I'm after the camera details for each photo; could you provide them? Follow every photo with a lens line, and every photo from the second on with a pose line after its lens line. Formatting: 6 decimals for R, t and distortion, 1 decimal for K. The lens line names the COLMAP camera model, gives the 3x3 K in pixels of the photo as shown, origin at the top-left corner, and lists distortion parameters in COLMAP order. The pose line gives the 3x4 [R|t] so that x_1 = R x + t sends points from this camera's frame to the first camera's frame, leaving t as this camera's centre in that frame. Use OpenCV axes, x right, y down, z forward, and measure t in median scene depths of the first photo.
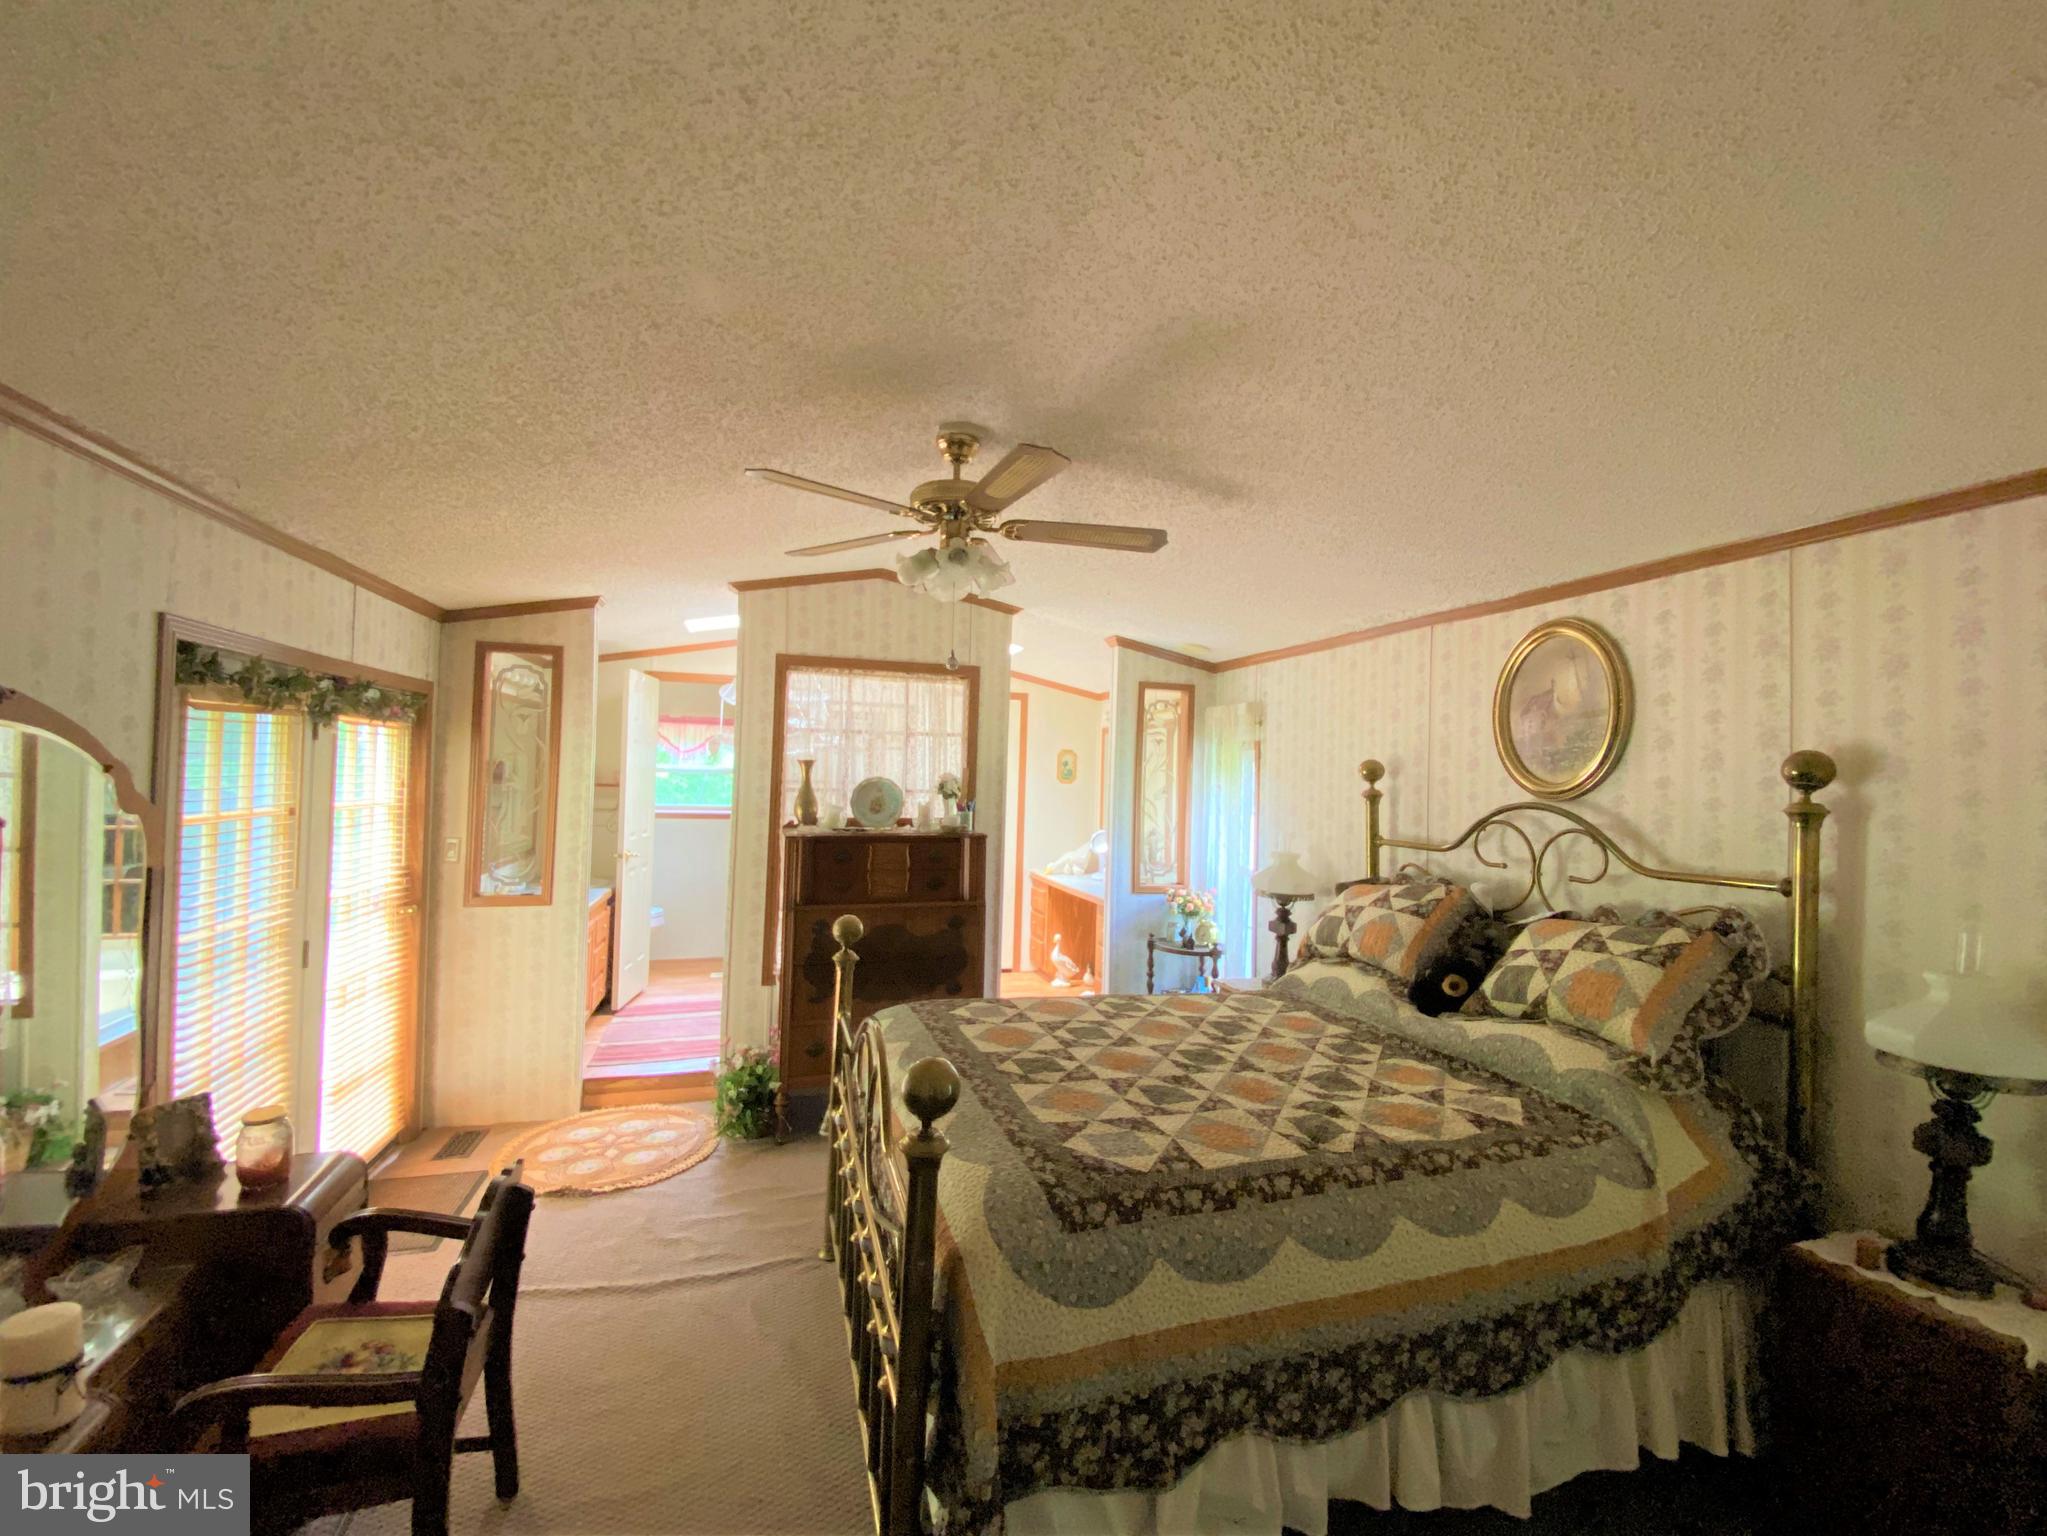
lens RADIAL K [[851.1, 0, 1023.5], [0, 851.1, 768.0], [0, 0, 1]] dist [0.017458, -0.018927]
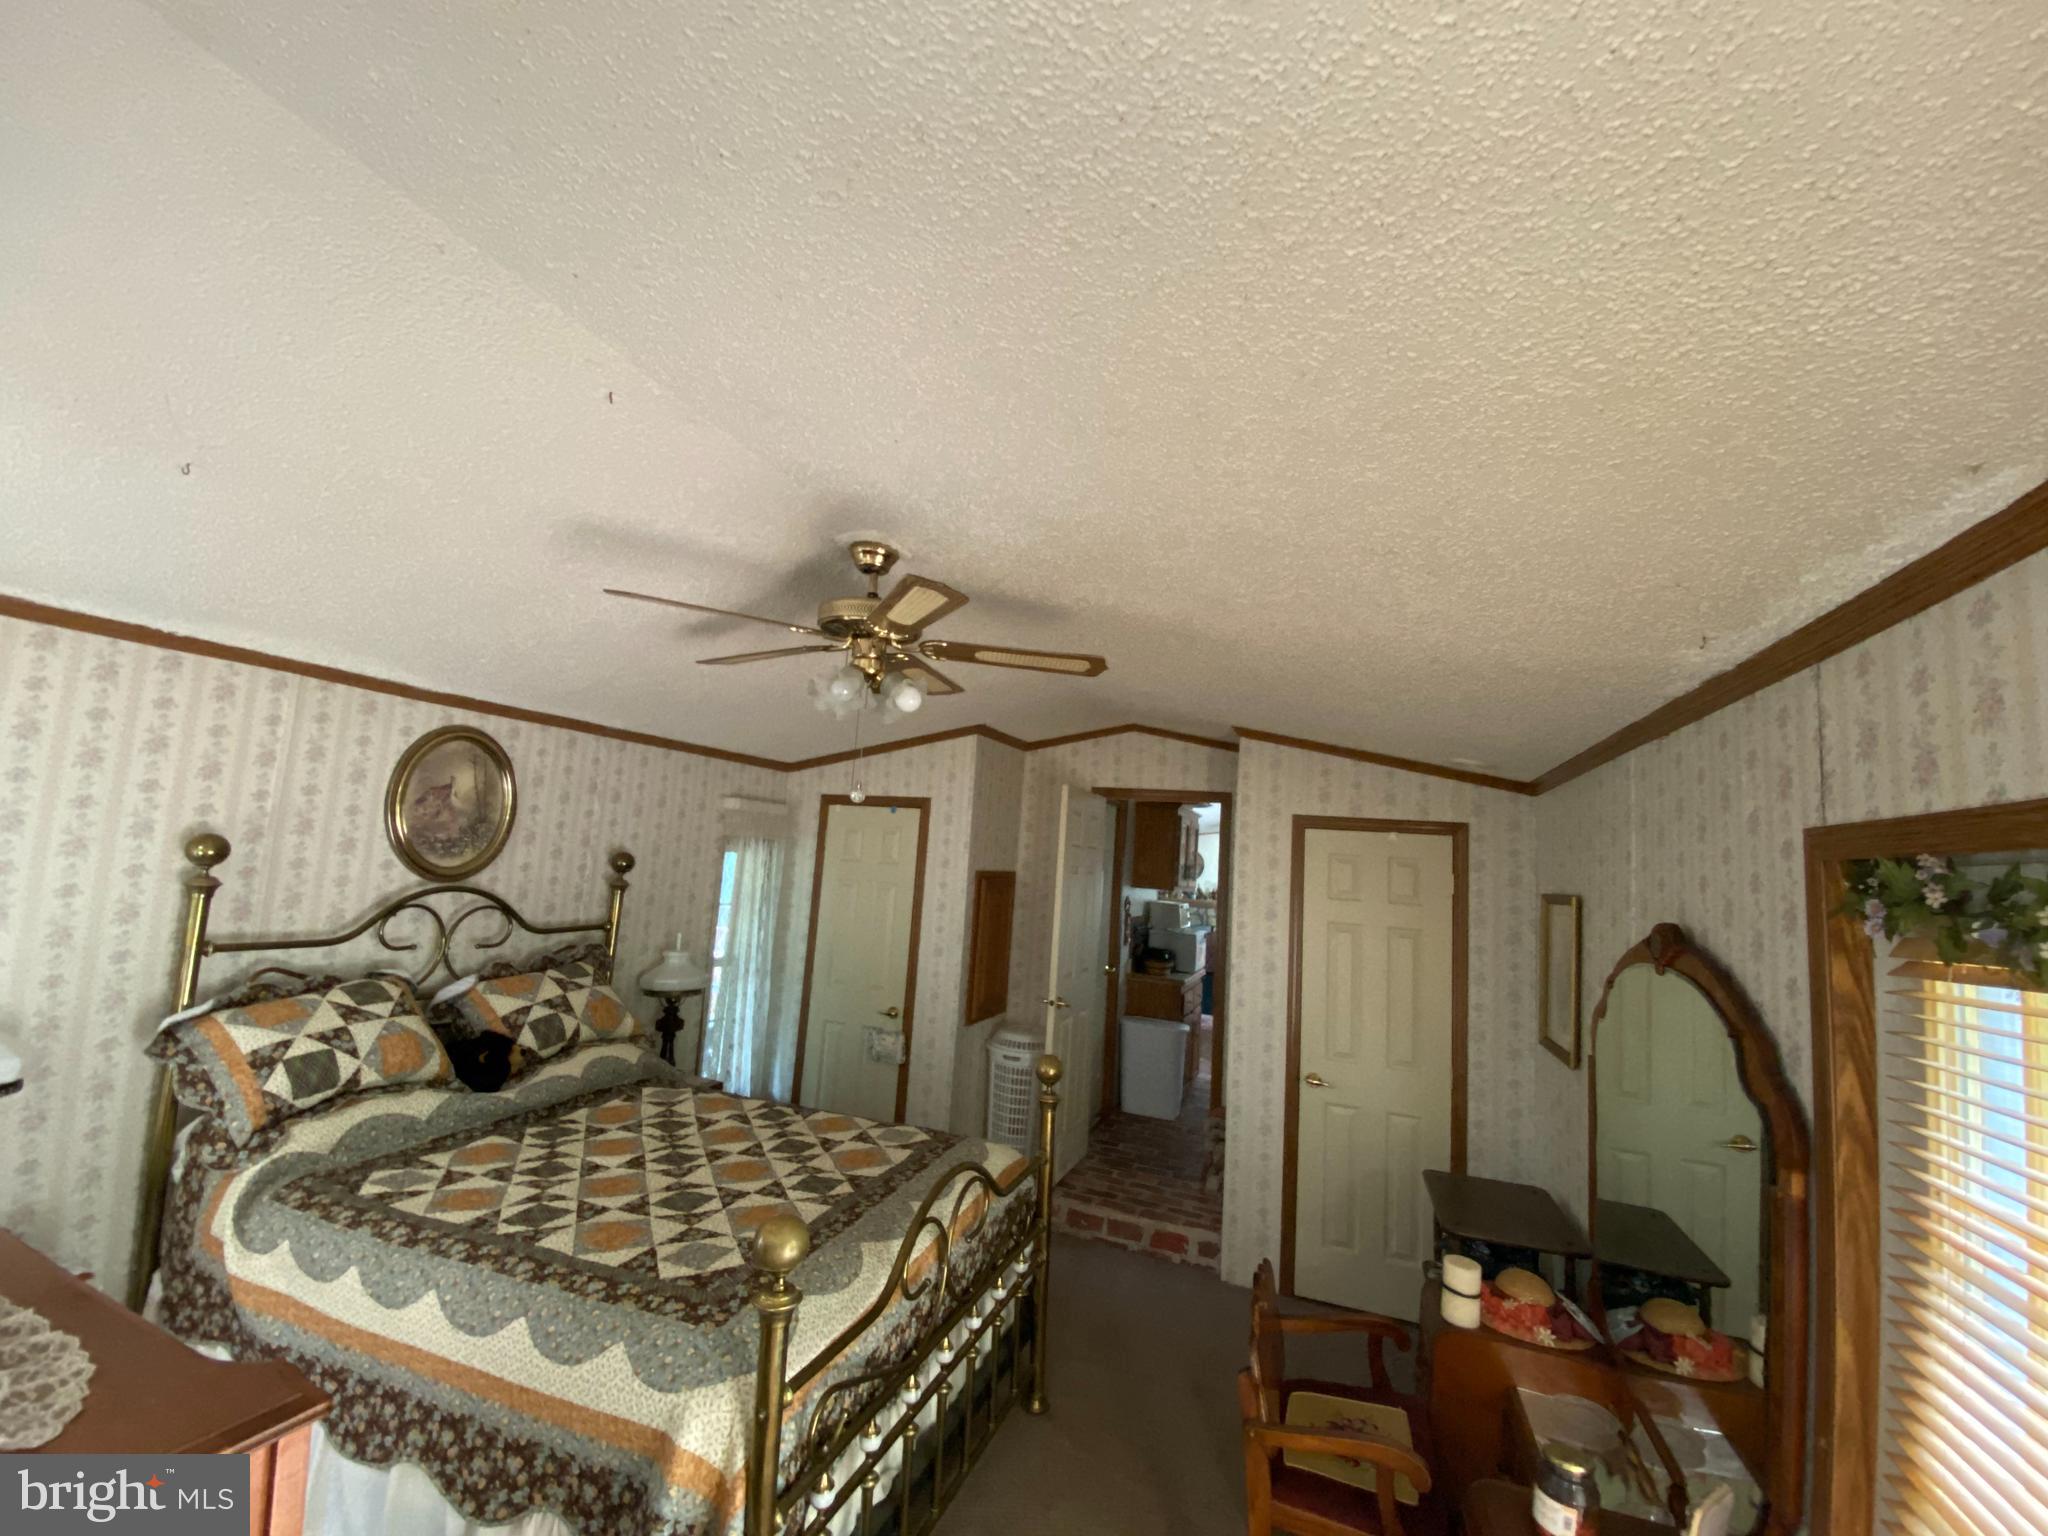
lens RADIAL K [[851.6, 0, 1024.0], [0, 851.6, 768.0], [0, 0, 1]] dist [0.017458, -0.018927]
pose [[-0.797142, -0.022185, 0.603385, -0.722555], [-0.104849, 0.989228, -0.102146, -0.081210], [-0.594619, -0.144689, -0.790881, 1.531767]]
